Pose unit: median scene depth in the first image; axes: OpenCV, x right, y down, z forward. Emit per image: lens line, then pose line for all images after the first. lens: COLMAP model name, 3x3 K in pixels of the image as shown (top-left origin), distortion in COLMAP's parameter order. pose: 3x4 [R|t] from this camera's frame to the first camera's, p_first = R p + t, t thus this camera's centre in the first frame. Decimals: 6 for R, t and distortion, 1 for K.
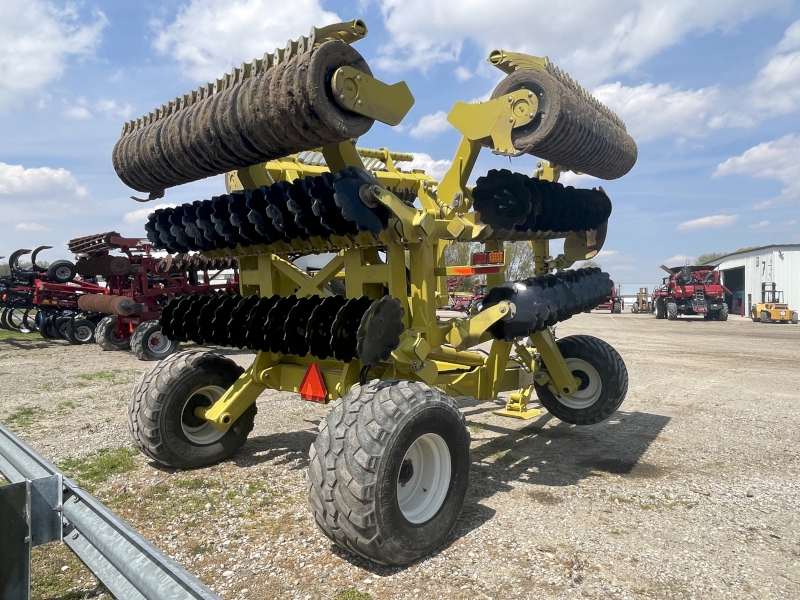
lens RADIAL K [[540.5, 0, 396.9], [0, 540.5, 297.2], [0, 0, 1]] dist [-0.007595, 0.002797]
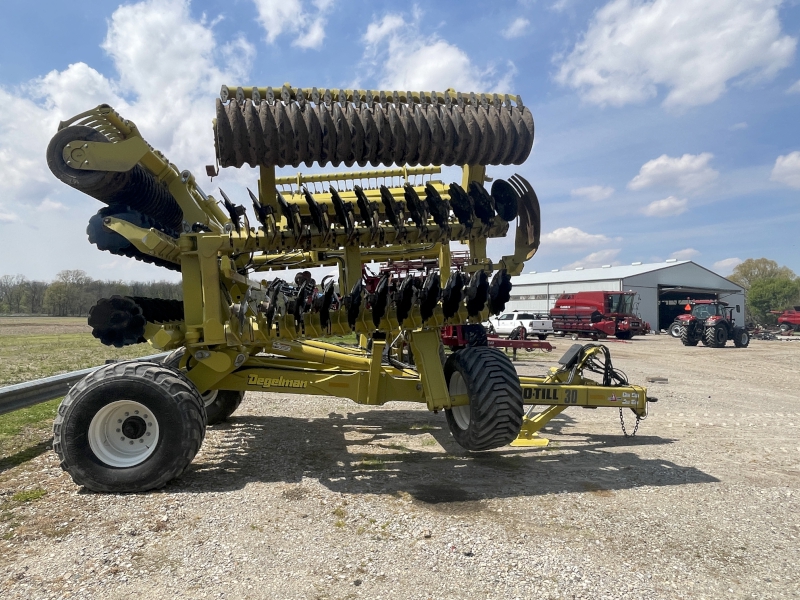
lens RADIAL K [[540.5, 0, 383.0], [0, 540.5, 298.6], [0, 0, 1]] dist [-0.007595, 0.002797]
pose [[0.744005, -0.011591, -0.668074, 0.984683], [-0.012151, 0.999449, -0.030872, 0.027725], [0.668064, 0.031087, 0.743454, 0.306340]]
